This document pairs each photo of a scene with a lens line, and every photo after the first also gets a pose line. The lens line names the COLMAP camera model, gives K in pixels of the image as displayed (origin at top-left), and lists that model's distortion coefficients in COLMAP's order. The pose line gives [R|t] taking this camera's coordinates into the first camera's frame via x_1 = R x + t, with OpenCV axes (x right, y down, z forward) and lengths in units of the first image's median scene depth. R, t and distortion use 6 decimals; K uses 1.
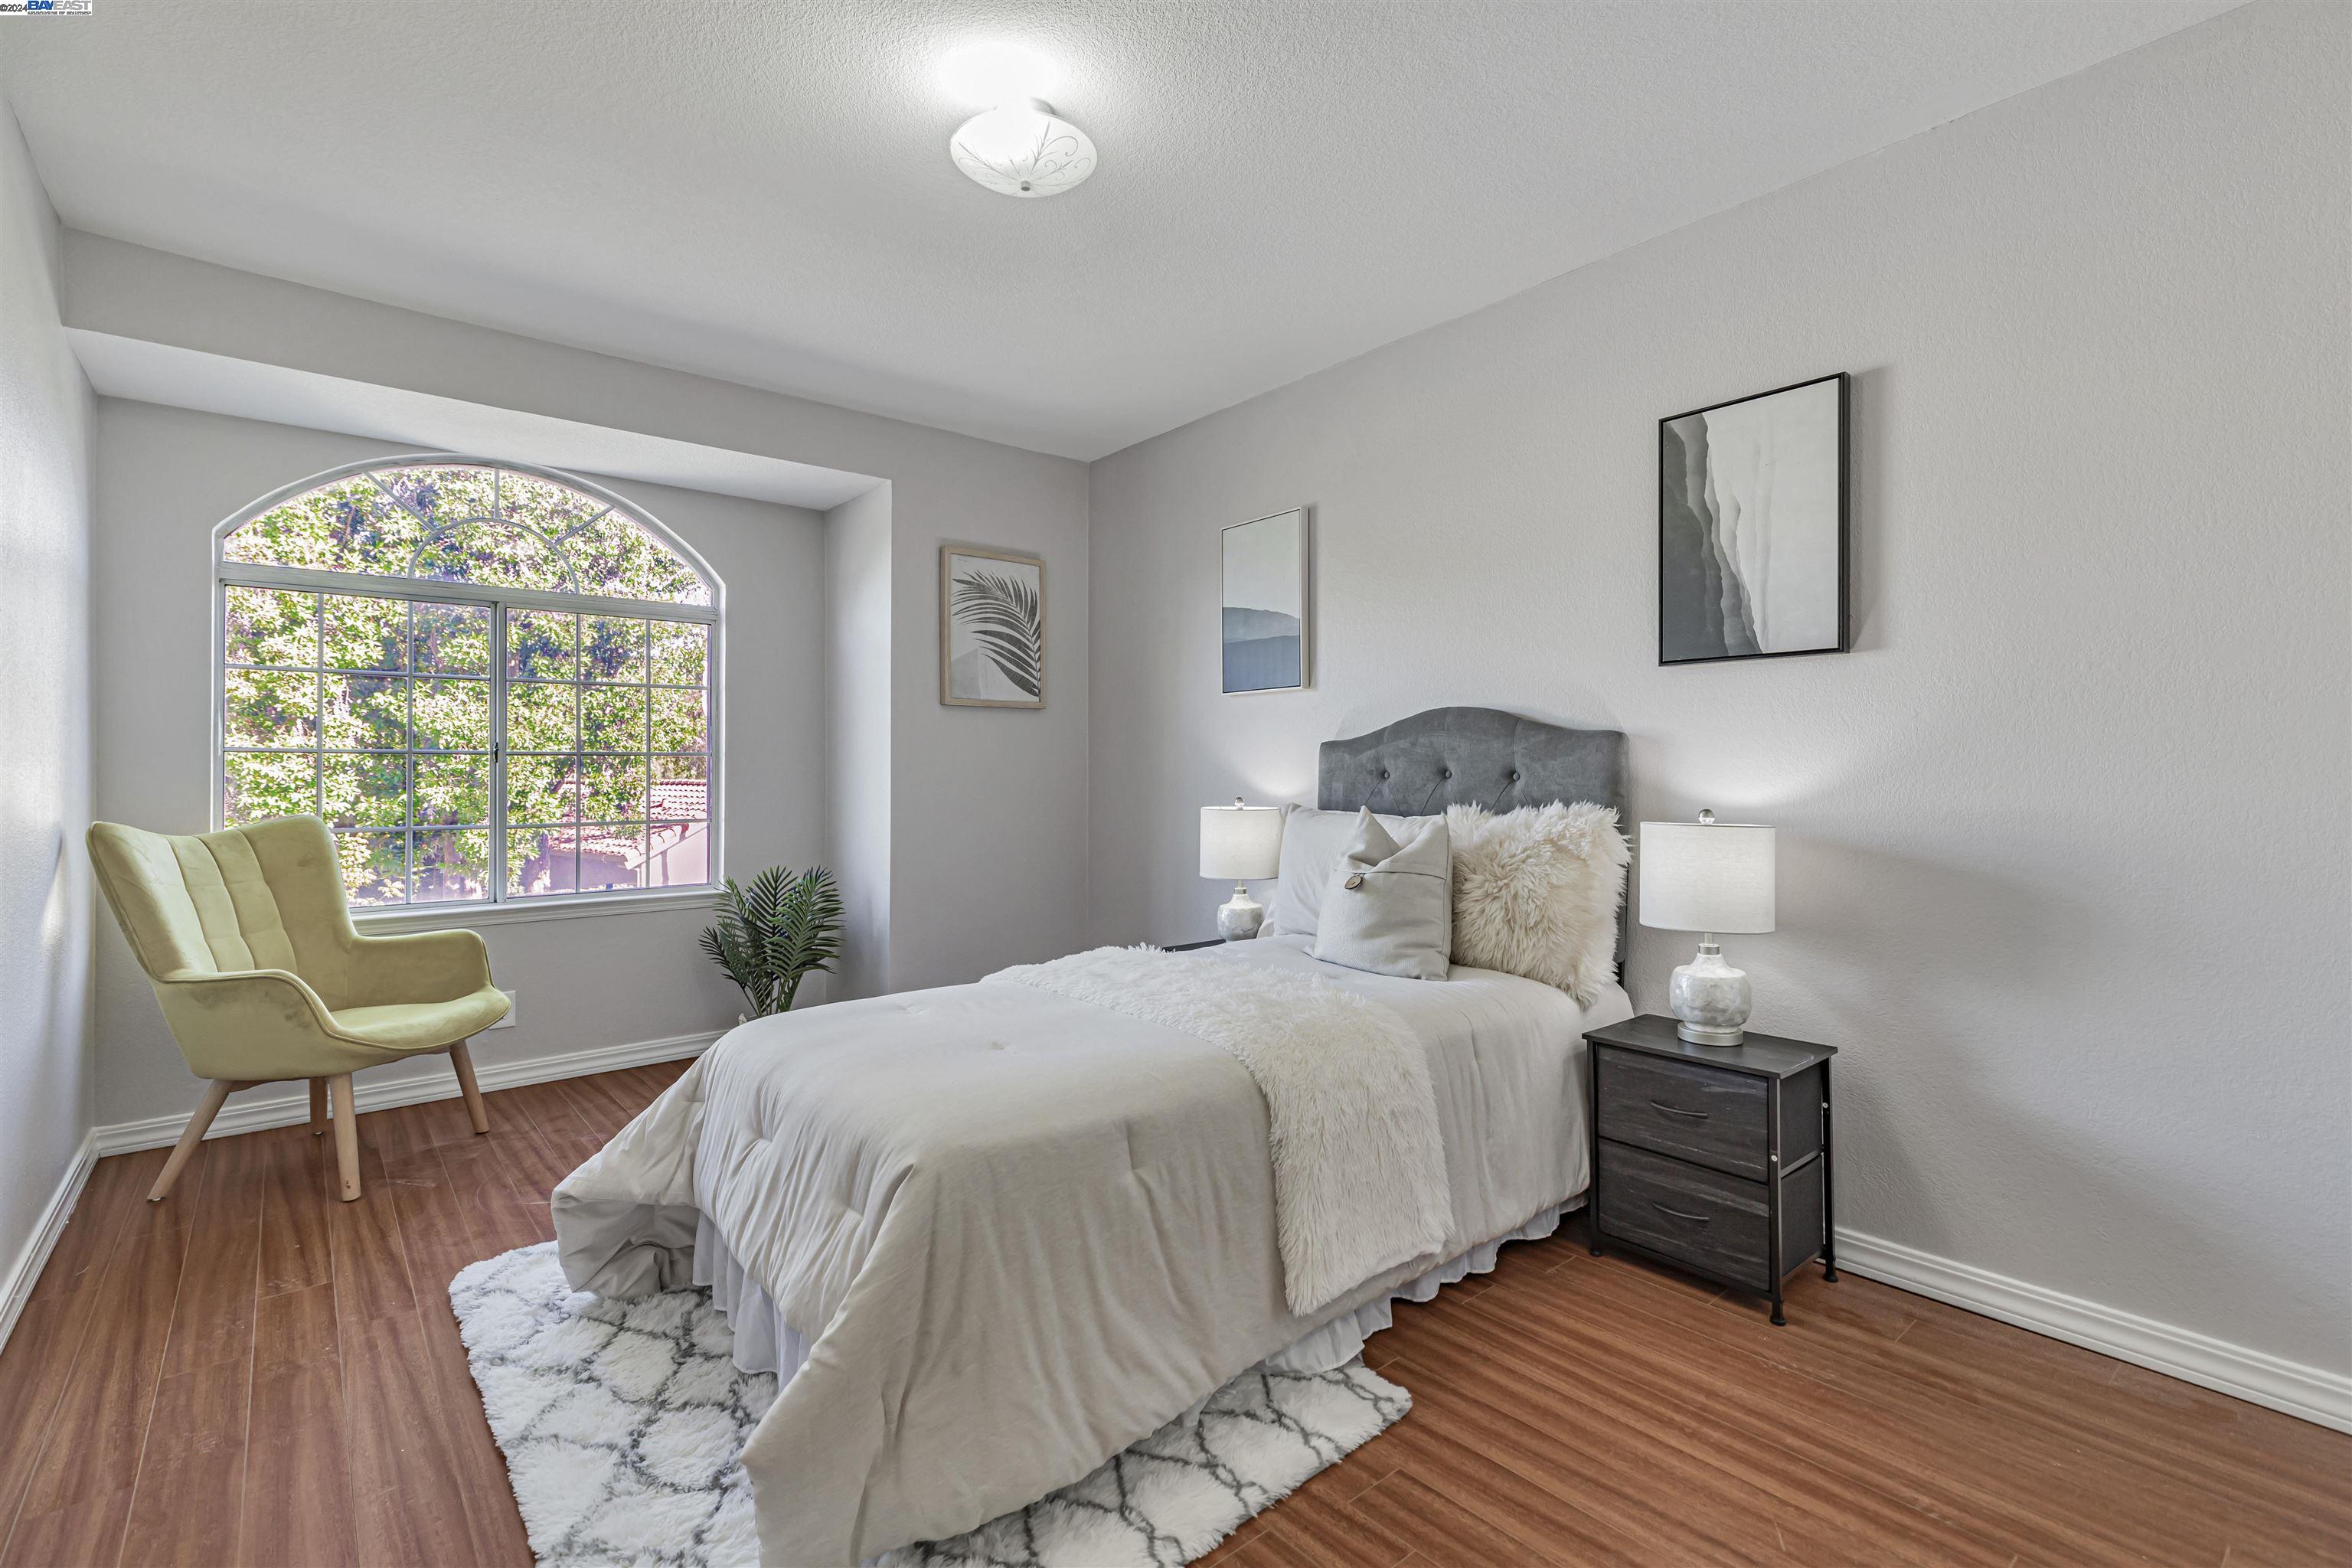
lens RADIAL K [[1070.0, 0, 1188.4], [0, 1070.0, 780.1], [0, 0, 1]] dist [0.008865, -0.000077]
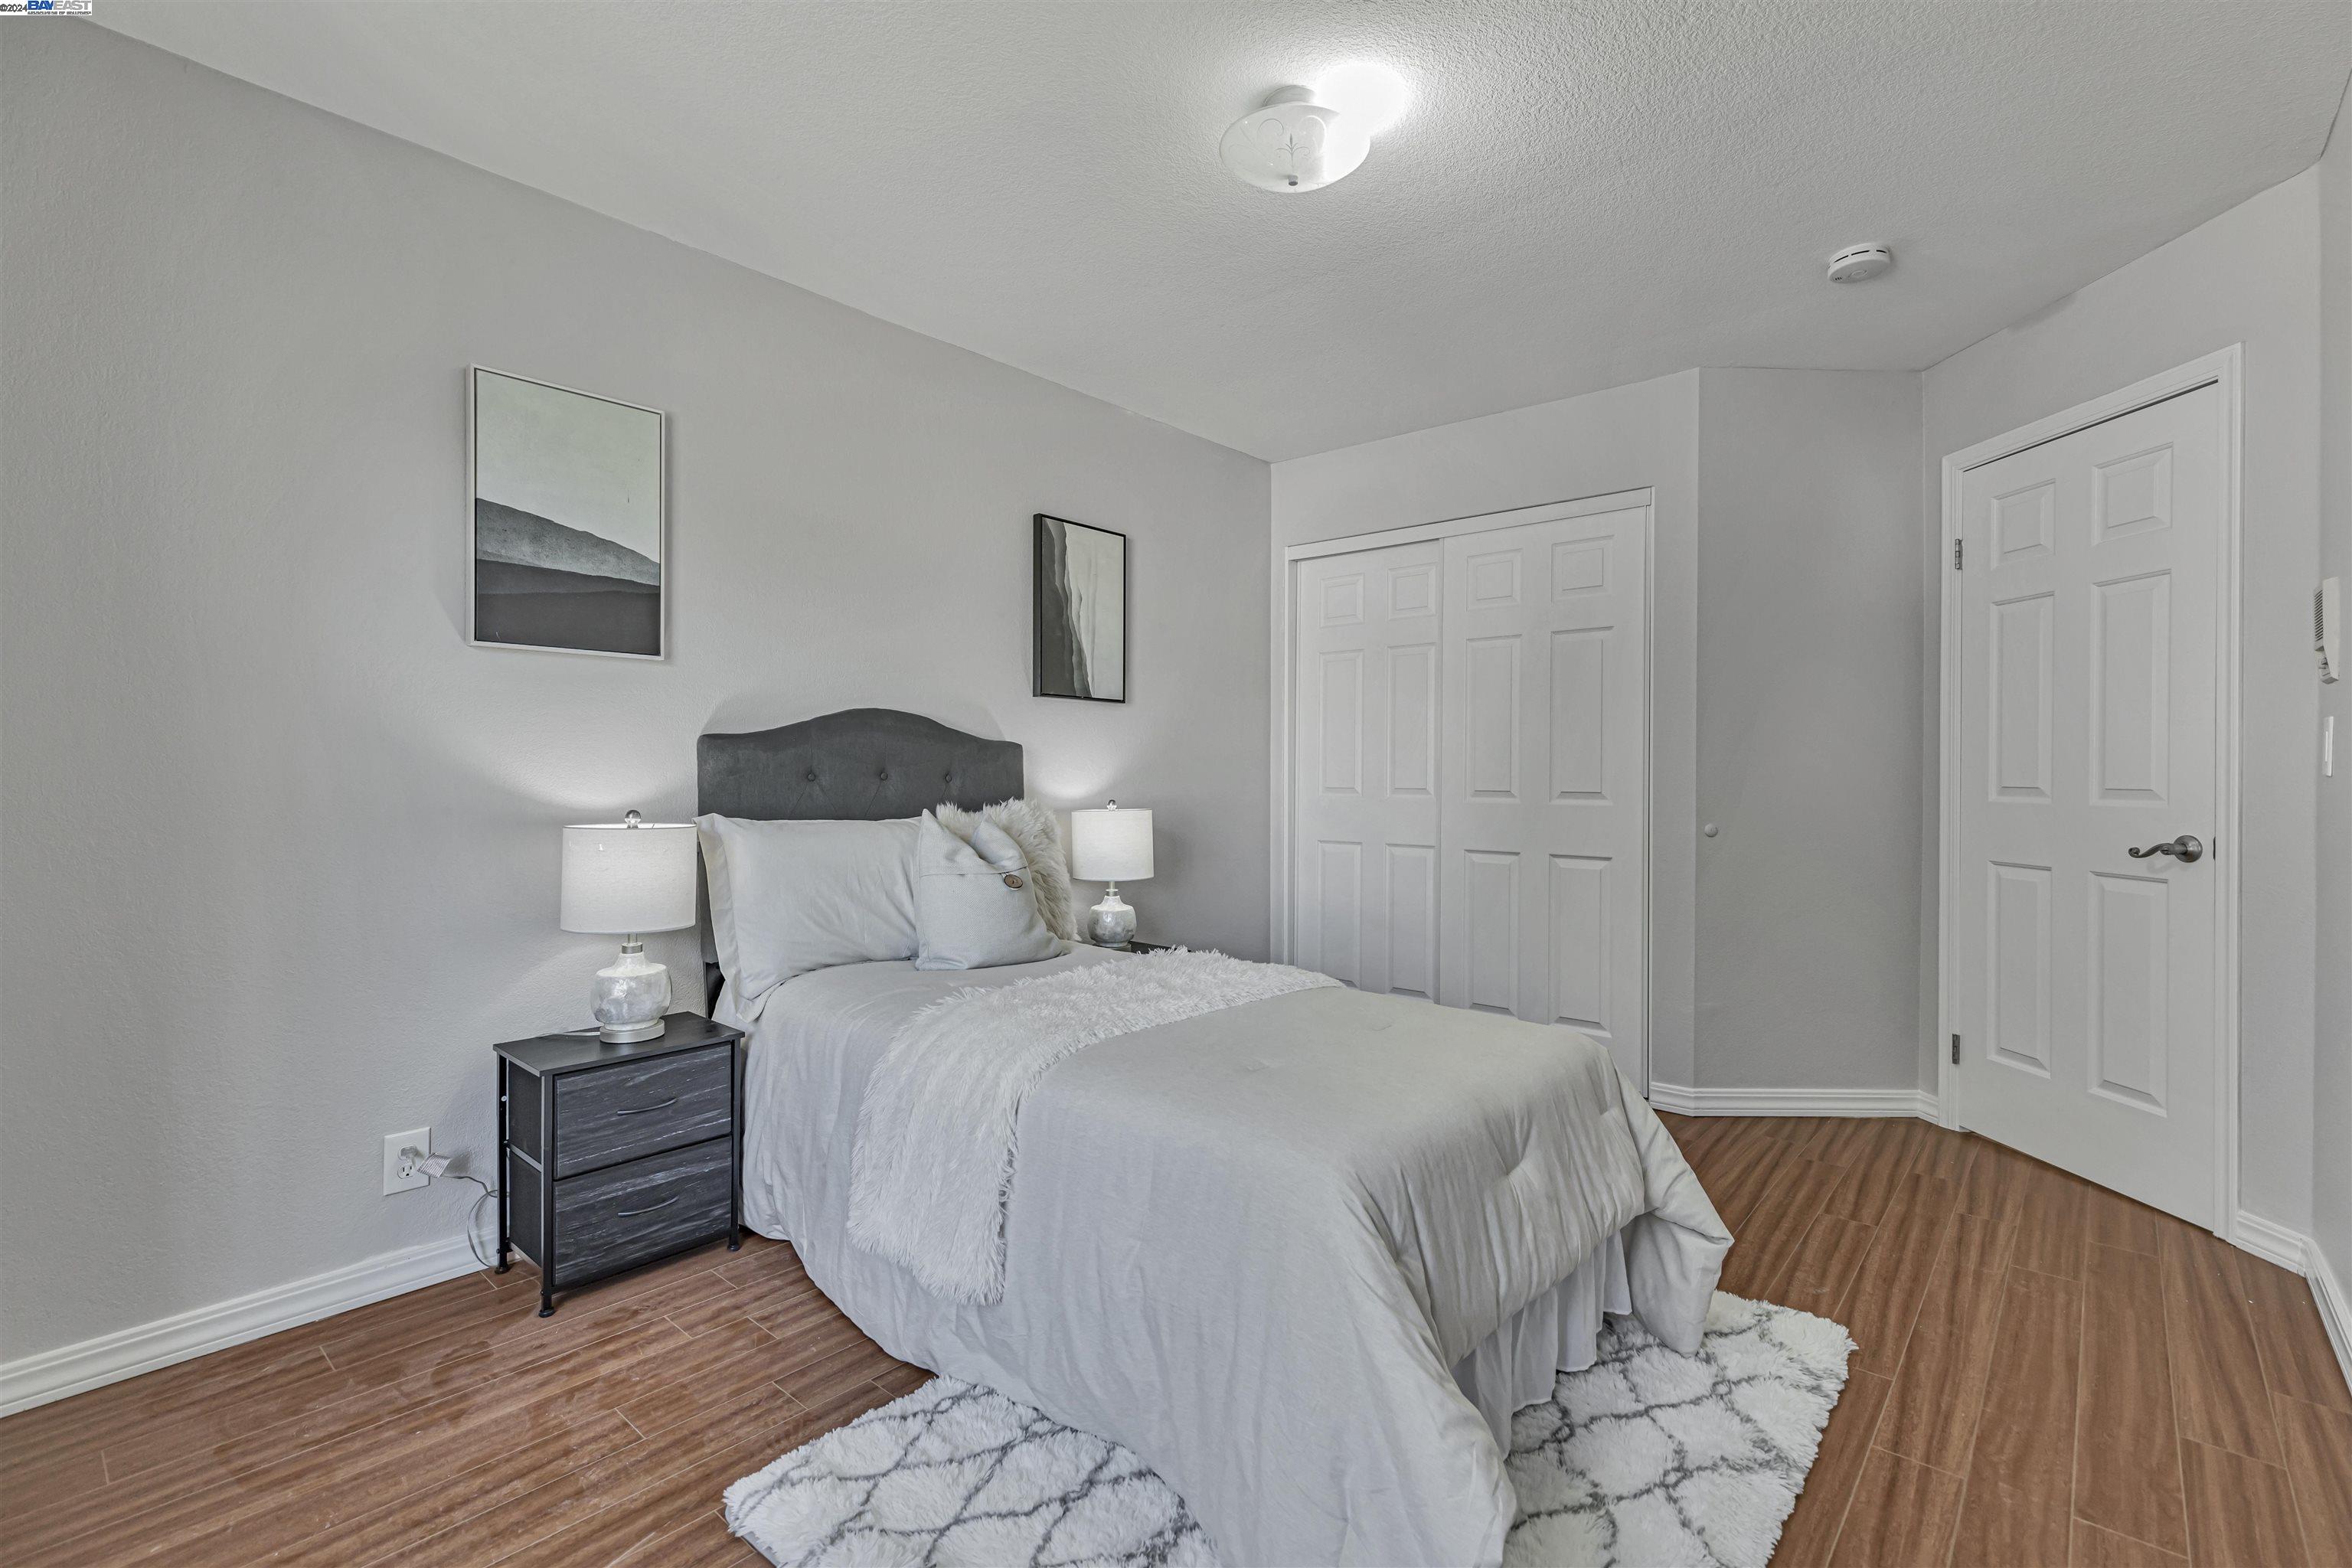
lens RADIAL K [[1070.0, 0, 1188.4], [0, 1070.0, 780.1], [0, 0, 1]] dist [0.008865, -0.000077]
pose [[-0.170796, -0.009799, 0.985258, -0.774073], [0.000969, 0.999948, 0.010113, -0.012178], [-0.985306, 0.002682, -0.170778, 0.879898]]
